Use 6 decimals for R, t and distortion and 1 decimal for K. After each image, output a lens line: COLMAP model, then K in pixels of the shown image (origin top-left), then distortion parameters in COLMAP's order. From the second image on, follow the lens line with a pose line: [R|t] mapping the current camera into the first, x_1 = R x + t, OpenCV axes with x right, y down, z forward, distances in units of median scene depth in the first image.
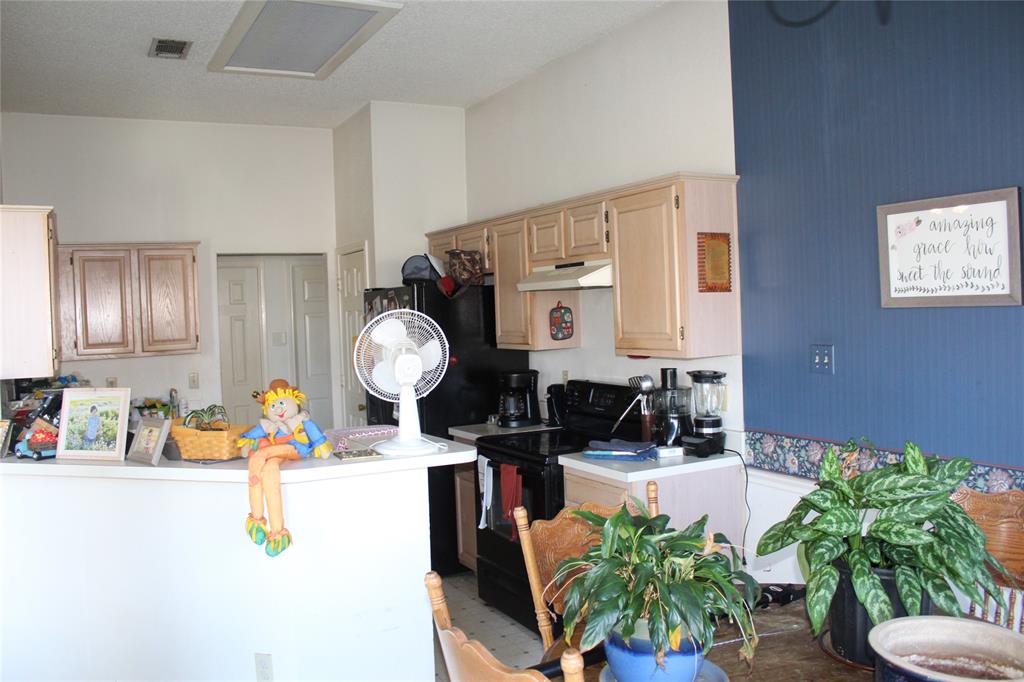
lens RADIAL K [[850.9, 0, 506.5], [0, 850.9, 344.7], [0, 0, 1]] dist [-0.162643, 0.106751]
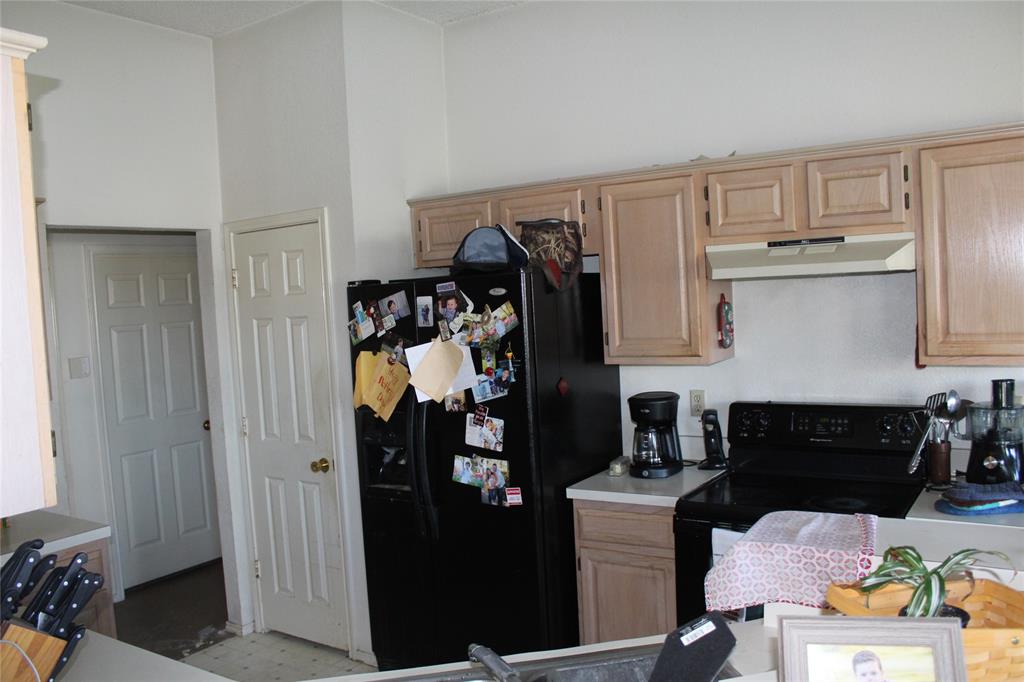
lens RADIAL K [[850.9, 0, 506.5], [0, 850.9, 344.7], [0, 0, 1]] dist [-0.162643, 0.106751]
pose [[0.888737, -0.042922, 0.456404, -0.432246], [0.043583, 0.999009, 0.009084, -0.023472], [-0.456342, 0.011818, 0.889726, 0.463394]]
